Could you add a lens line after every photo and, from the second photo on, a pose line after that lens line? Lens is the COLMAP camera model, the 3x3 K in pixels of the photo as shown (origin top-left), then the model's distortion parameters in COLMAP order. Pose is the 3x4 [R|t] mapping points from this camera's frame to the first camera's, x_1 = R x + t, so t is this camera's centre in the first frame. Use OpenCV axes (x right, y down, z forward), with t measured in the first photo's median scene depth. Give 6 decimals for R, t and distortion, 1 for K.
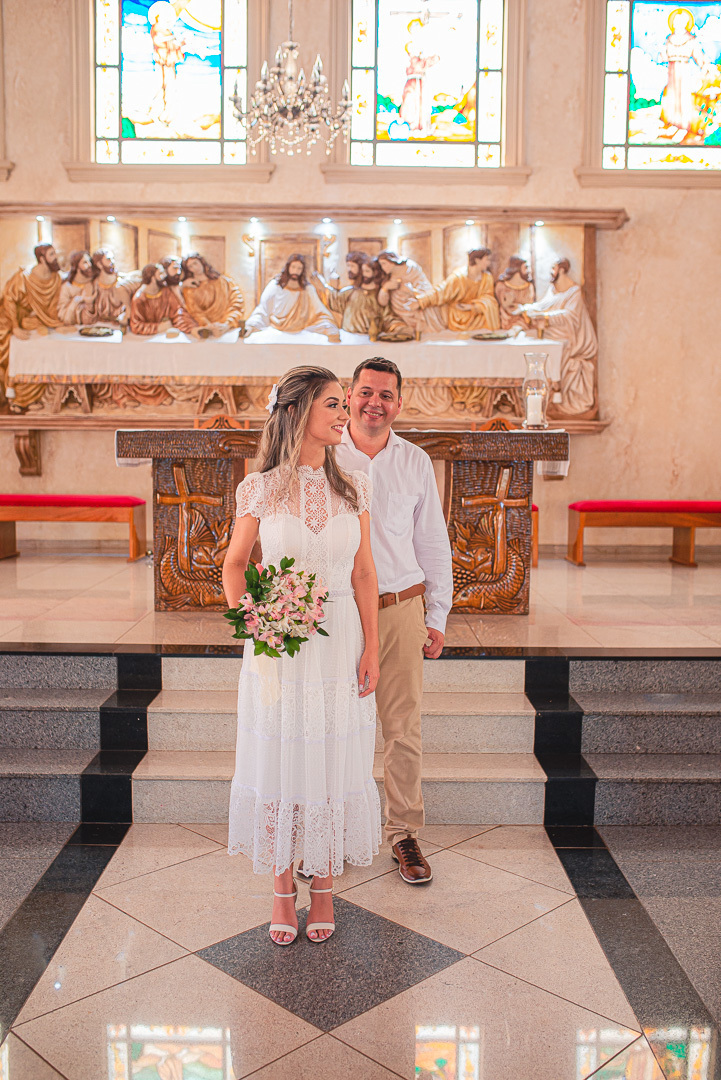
lens RADIAL K [[1051.0, 0, 361.3], [0, 1051.0, 545.4], [0, 0, 1]] dist [-0.030968, 0.000000]
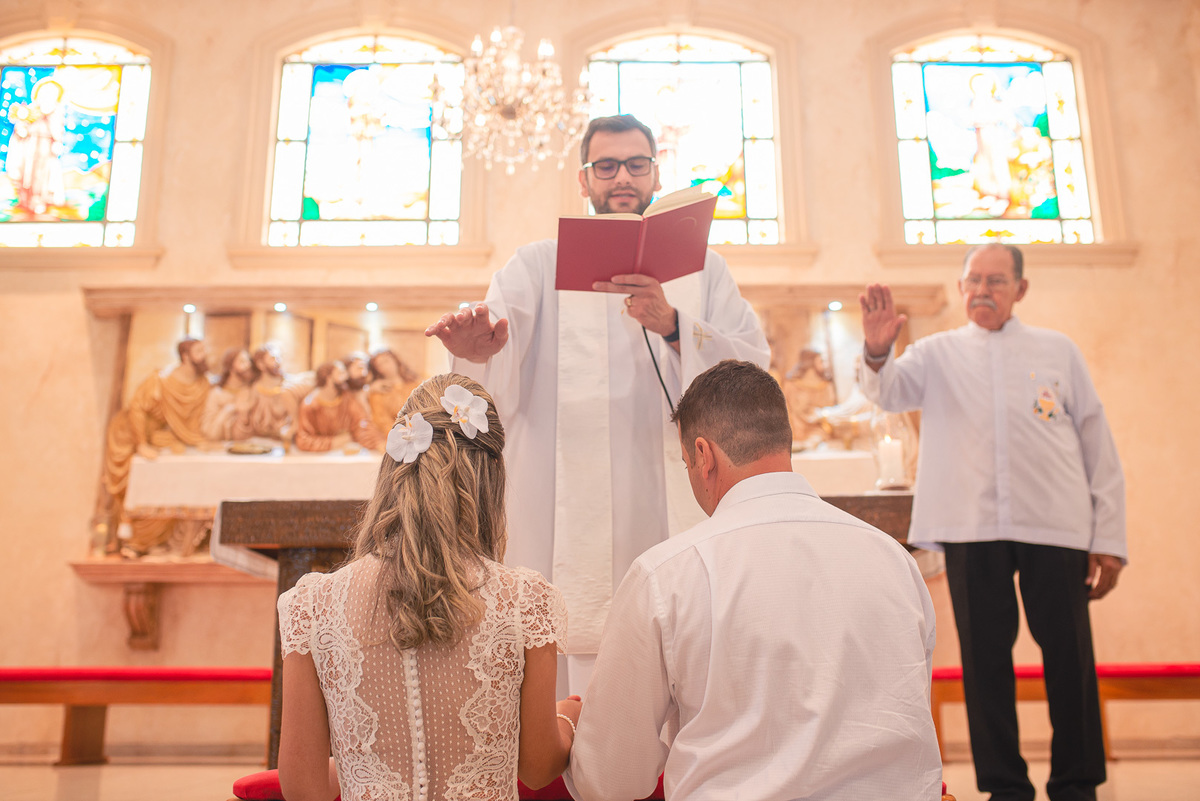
lens RADIAL K [[1167.7, 0, 591.8], [0, 1167.7, 400.9], [0, 0, 1]] dist [-0.030968, 0.000000]
pose [[0.999902, -0.014019, -0.000588, -0.009477], [0.013018, 0.942495, -0.333968, 0.042218], [0.005236, 0.333927, 0.942584, 0.210223]]
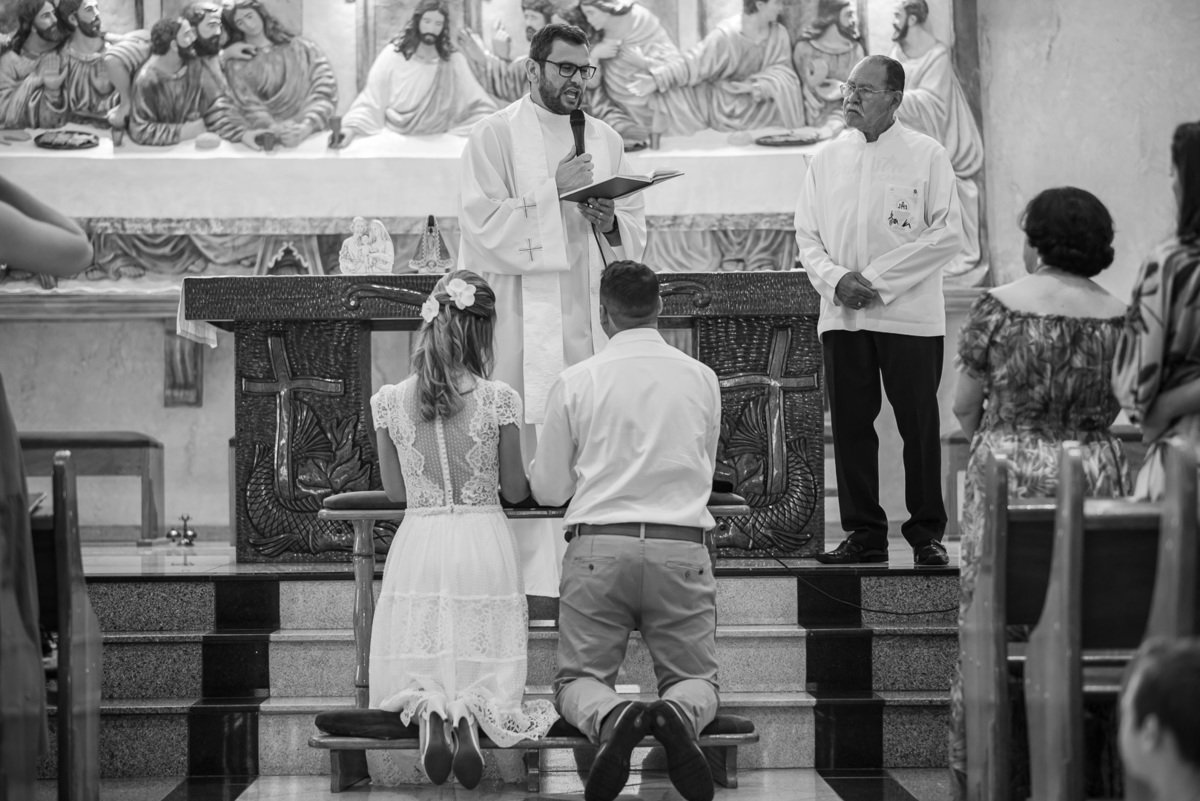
lens RADIAL K [[2958.7, 0, 601.3], [0, 2958.7, 401.6], [0, 0, 1]] dist [0.117268, 0.000000]
pose [[0.999687, -0.016439, 0.018873, -0.005772], [0.018587, 0.992609, -0.119928, 0.121903], [-0.016762, 0.120241, 0.992603, -0.524328]]
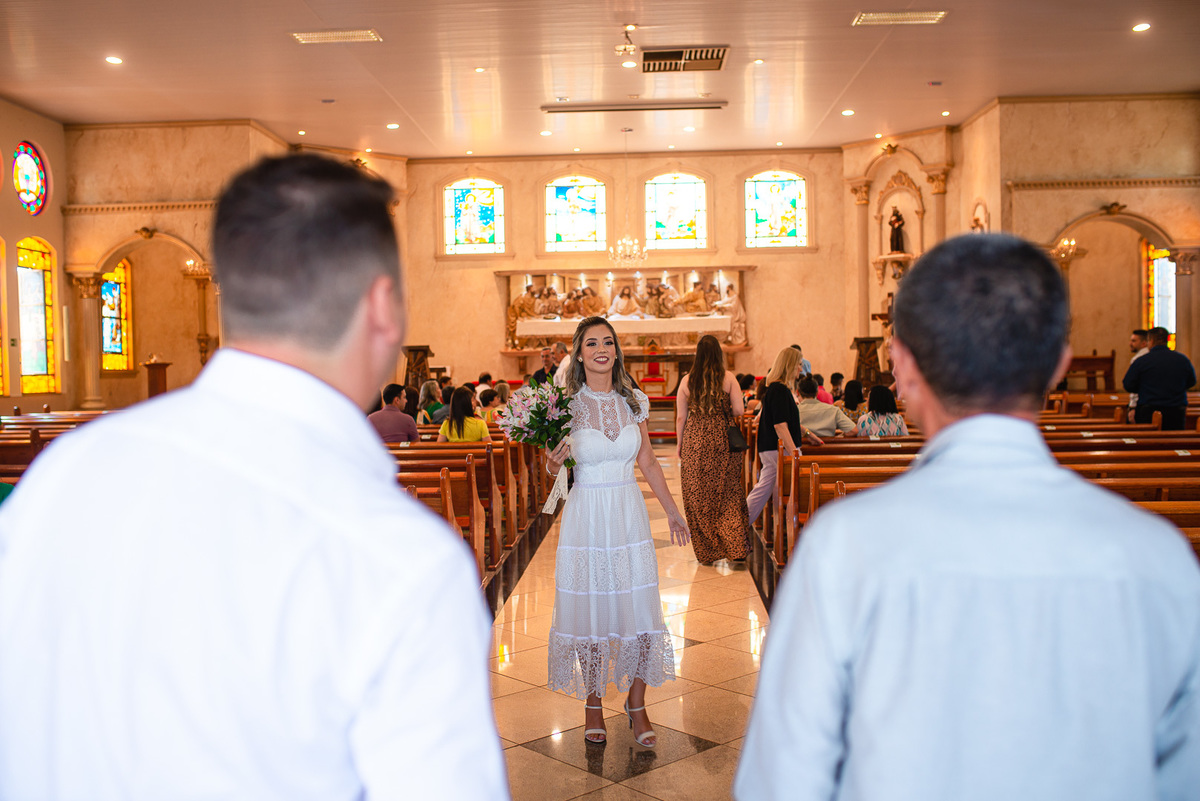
lens RADIAL K [[1167.7, 0, 602.8], [0, 1167.7, 398.9], [0, 0, 1]] dist [-0.030968, 0.000000]
pose [[0.998867, -0.026907, -0.039239, -0.015138], [0.024071, 0.997182, -0.071057, 0.201744], [0.041041, 0.070032, 0.996700, -1.834974]]
